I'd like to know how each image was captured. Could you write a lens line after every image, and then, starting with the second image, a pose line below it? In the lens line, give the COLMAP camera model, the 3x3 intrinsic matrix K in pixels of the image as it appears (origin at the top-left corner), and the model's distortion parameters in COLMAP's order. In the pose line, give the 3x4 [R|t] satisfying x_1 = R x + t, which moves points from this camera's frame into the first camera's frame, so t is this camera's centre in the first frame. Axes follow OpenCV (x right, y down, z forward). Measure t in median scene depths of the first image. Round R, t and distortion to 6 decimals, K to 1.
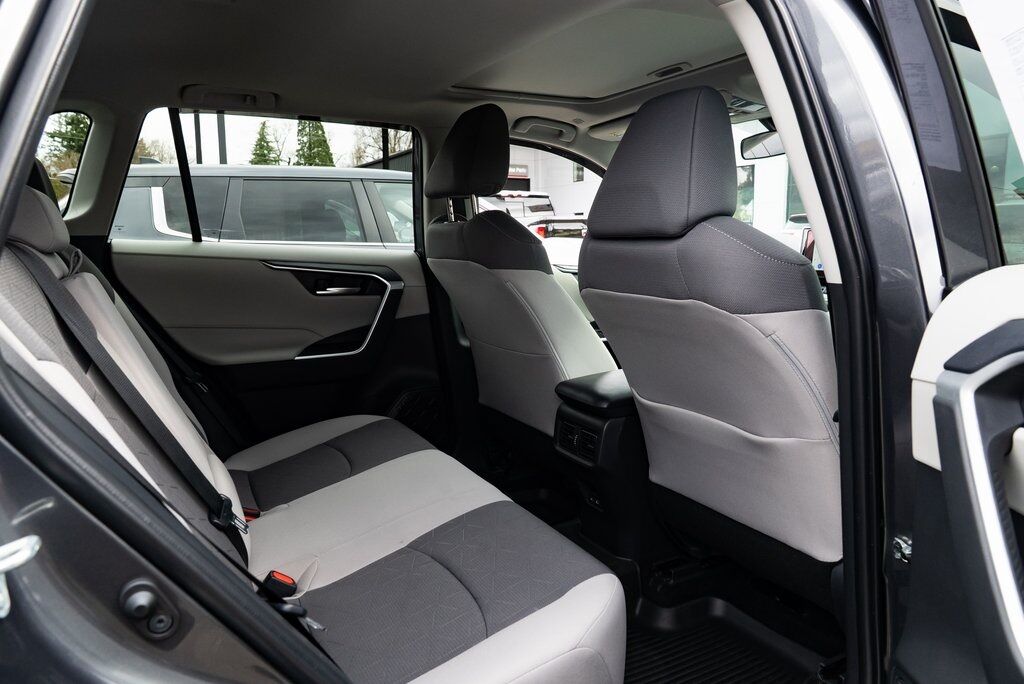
lens RADIAL K [[695.8, 0, 512.0], [0, 695.8, 342.0], [0, 0, 1]] dist [-0.039884, 0.027905]
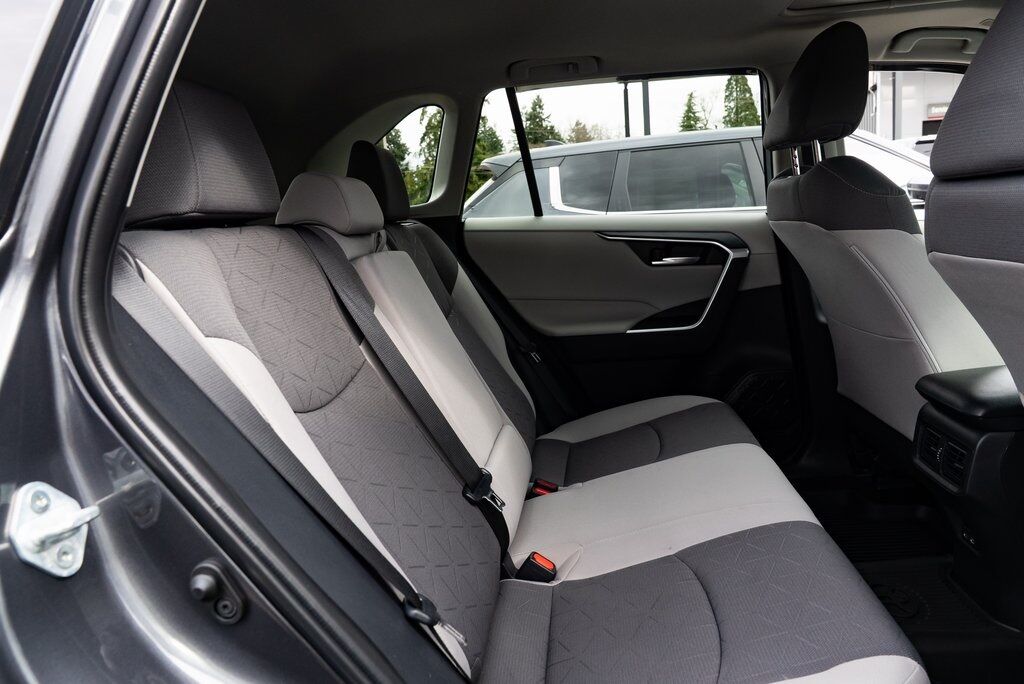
lens RADIAL K [[695.8, 0, 512.0], [0, 695.8, 342.0], [0, 0, 1]] dist [-0.039884, 0.027905]
pose [[0.831513, 0.041098, -0.553984, 0.096565], [-0.016105, 0.998624, 0.049912, -0.008403], [0.555272, -0.032581, 0.831030, 0.108895]]
